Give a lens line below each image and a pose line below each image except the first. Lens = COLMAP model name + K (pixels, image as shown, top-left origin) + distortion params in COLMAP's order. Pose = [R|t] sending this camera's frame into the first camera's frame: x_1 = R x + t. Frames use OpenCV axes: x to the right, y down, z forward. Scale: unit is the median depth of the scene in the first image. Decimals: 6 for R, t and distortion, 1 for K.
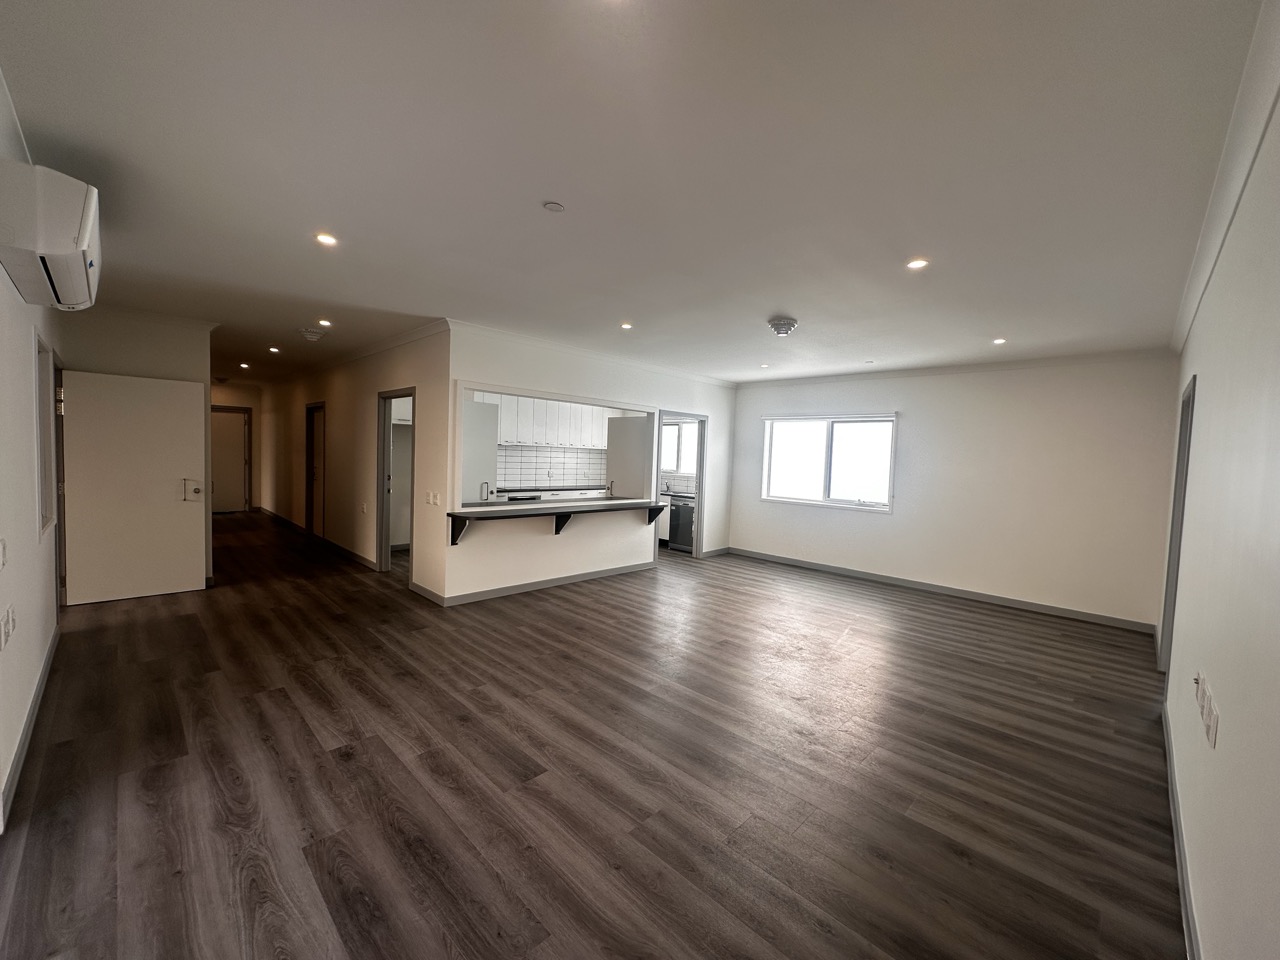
lens RADIAL K [[510.2, 0, 640.6], [0, 510.2, 484.8], [0, 0, 1]] dist [0.000452, 0.000916]
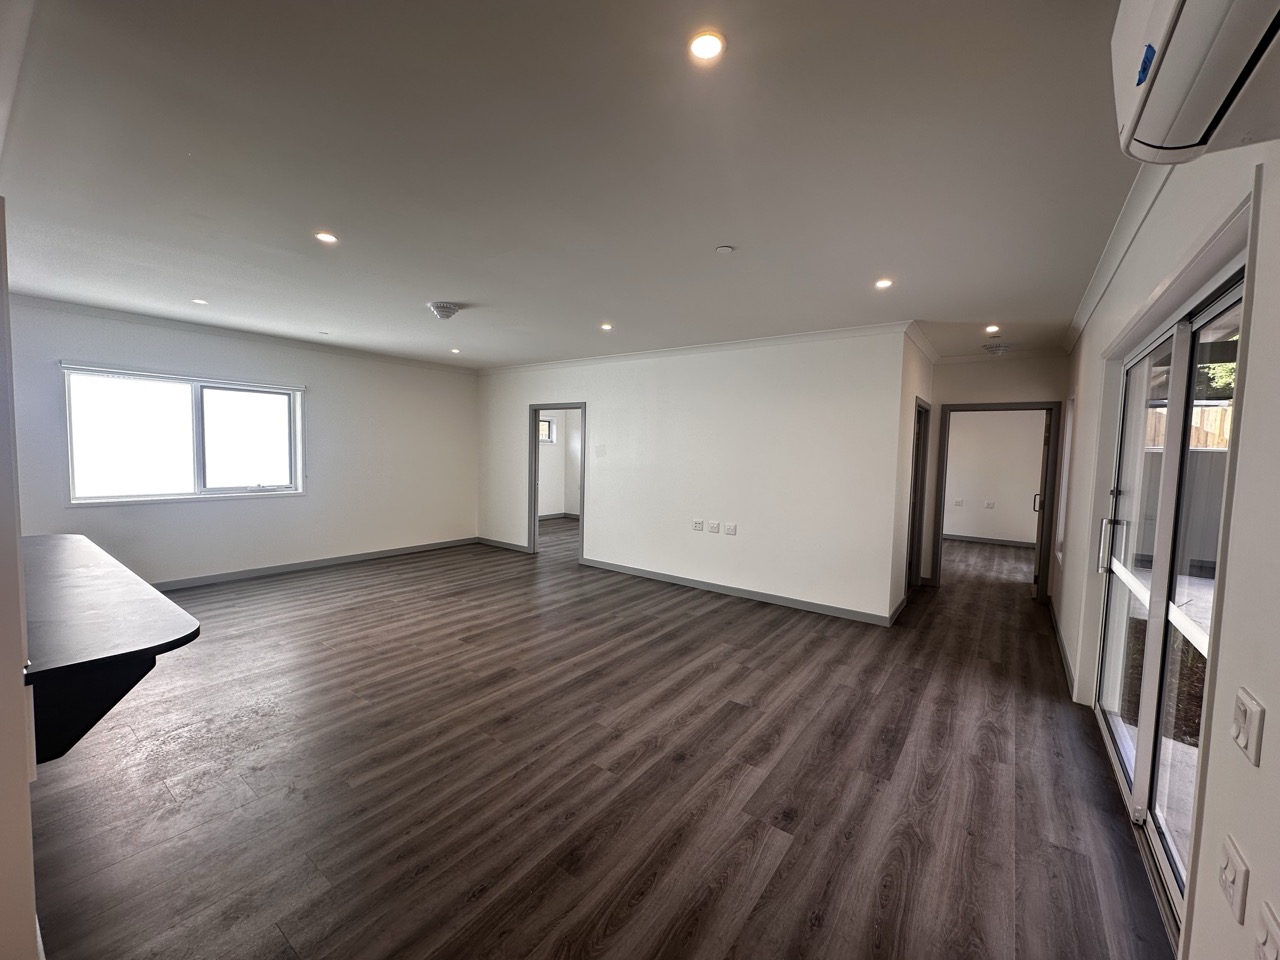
lens RADIAL K [[510.2, 0, 639.1], [0, 510.2, 477.9], [0, 0, 1]] dist [0.000452, 0.000916]
pose [[-0.139514, -0.096734, 0.985484, -1.407348], [0.026634, 0.994490, 0.101388, -0.146340], [-0.989862, 0.040393, -0.136169, 1.411271]]
